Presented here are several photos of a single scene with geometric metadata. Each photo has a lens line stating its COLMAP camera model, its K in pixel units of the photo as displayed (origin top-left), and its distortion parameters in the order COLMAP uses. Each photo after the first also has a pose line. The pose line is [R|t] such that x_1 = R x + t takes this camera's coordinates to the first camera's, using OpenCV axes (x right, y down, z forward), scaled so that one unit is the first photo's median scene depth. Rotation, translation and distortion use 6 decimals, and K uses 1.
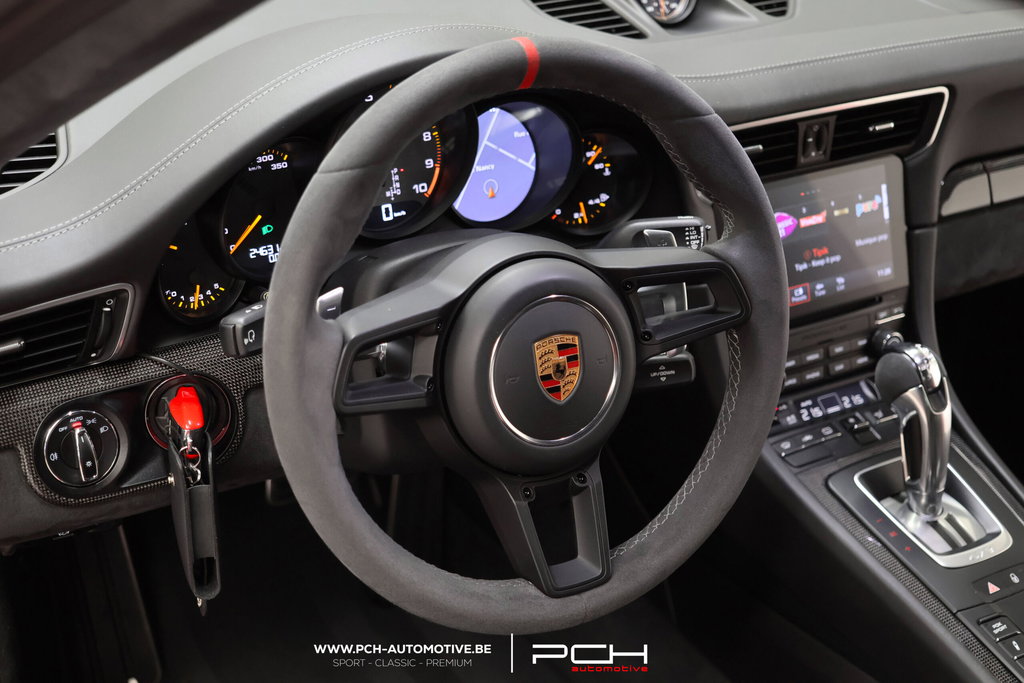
lens RADIAL K [[1748.1, 0, 512.0], [0, 1748.1, 341.5], [0, 0, 1]] dist [-0.002668, 0.007908]
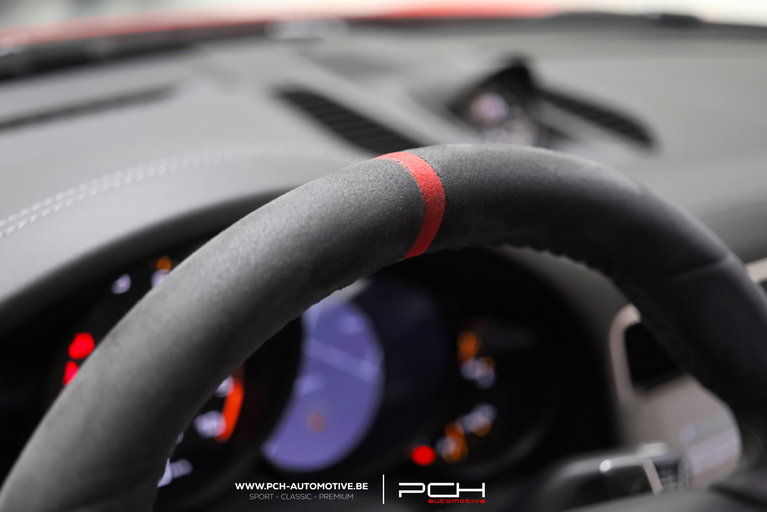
lens RADIAL K [[1309.4, 0, 383.5], [0, 1309.4, 256.0], [0, 0, 1]] dist [-0.002668, 0.007908]
pose [[0.983721, -0.146035, 0.104724, -0.059886], [0.159858, 0.977341, -0.138741, -0.142546], [-0.082090, 0.153224, 0.984776, 0.951980]]
